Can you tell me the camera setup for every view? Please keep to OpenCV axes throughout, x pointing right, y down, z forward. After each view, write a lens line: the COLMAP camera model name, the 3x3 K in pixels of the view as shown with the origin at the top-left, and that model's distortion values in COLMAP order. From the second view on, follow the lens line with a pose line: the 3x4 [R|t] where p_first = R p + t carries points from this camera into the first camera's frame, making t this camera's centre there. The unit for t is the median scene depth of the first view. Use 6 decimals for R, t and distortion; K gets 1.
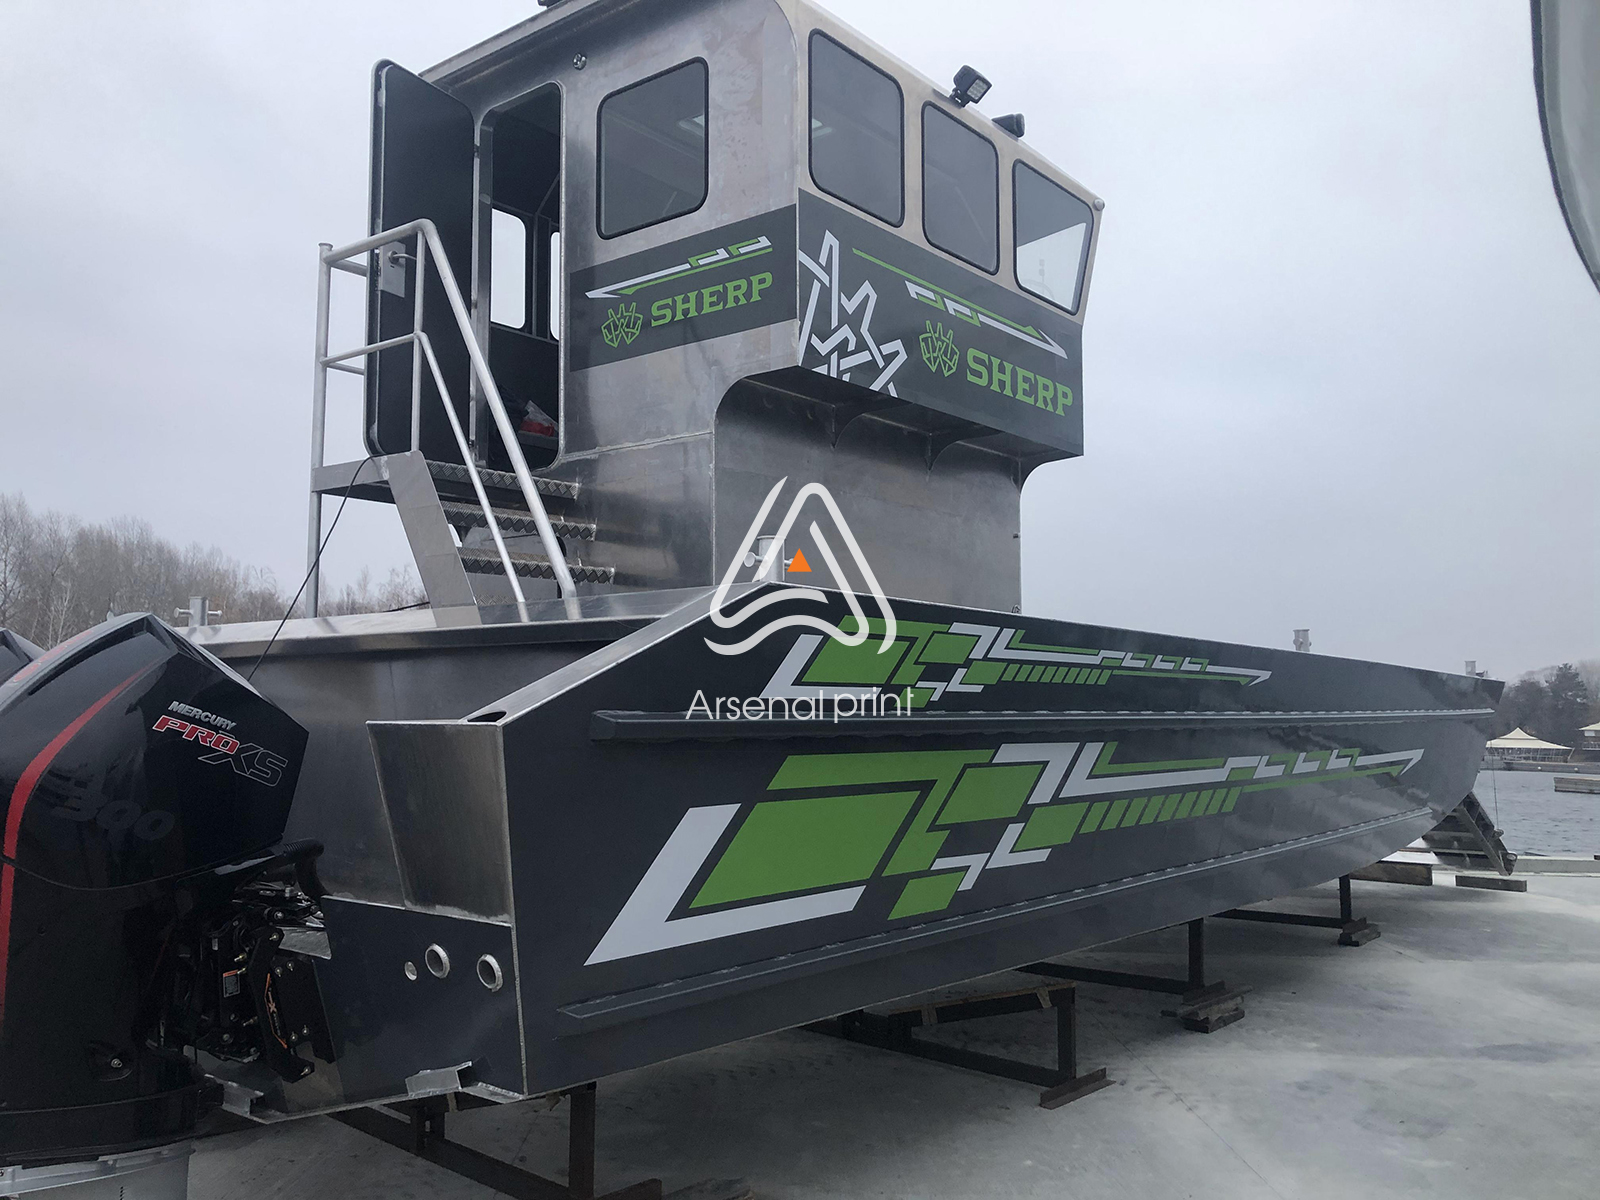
lens RADIAL K [[1307.3, 0, 783.9], [0, 1307.3, 624.5], [0, 0, 1]] dist [0.059496, -0.083166]
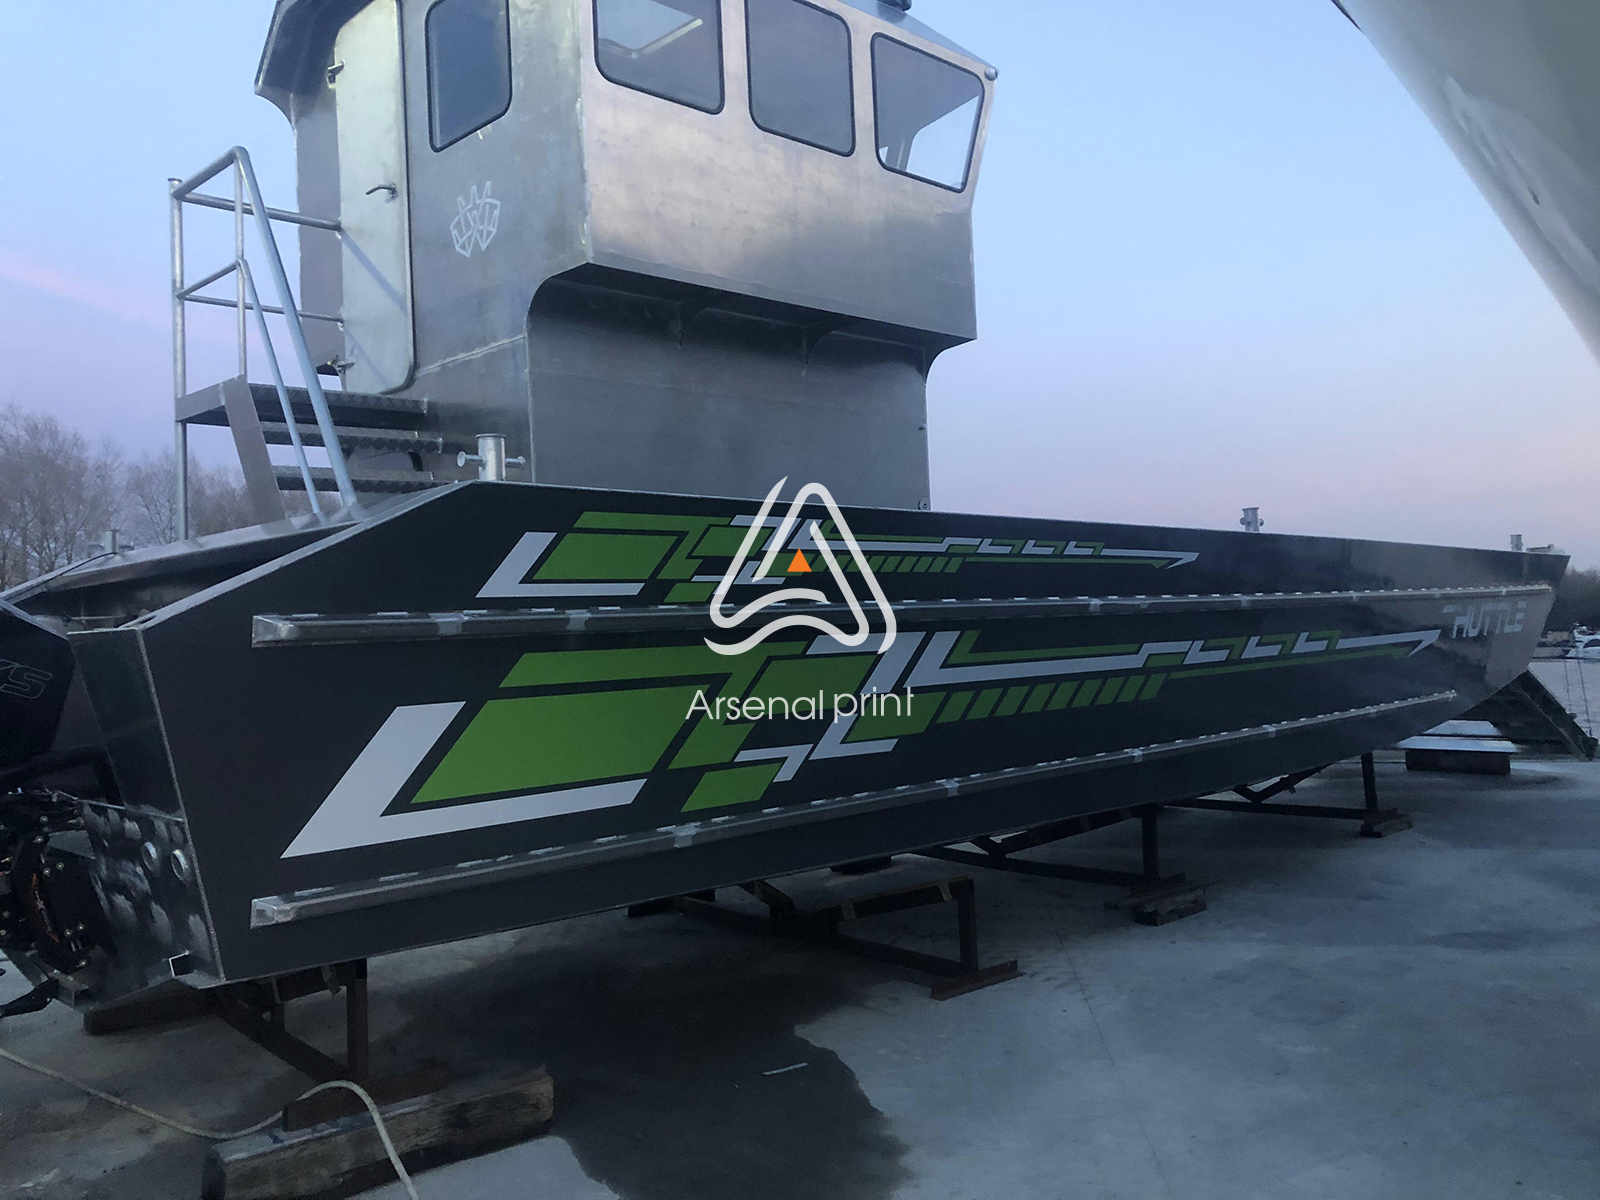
lens RADIAL K [[1307.3, 0, 785.4], [0, 1307.3, 605.1], [0, 0, 1]] dist [0.059496, -0.083166]
pose [[0.992323, -0.043460, -0.115782, 0.221519], [0.048970, 0.997778, 0.045179, 0.019208], [0.113562, -0.050502, 0.992247, 0.013490]]
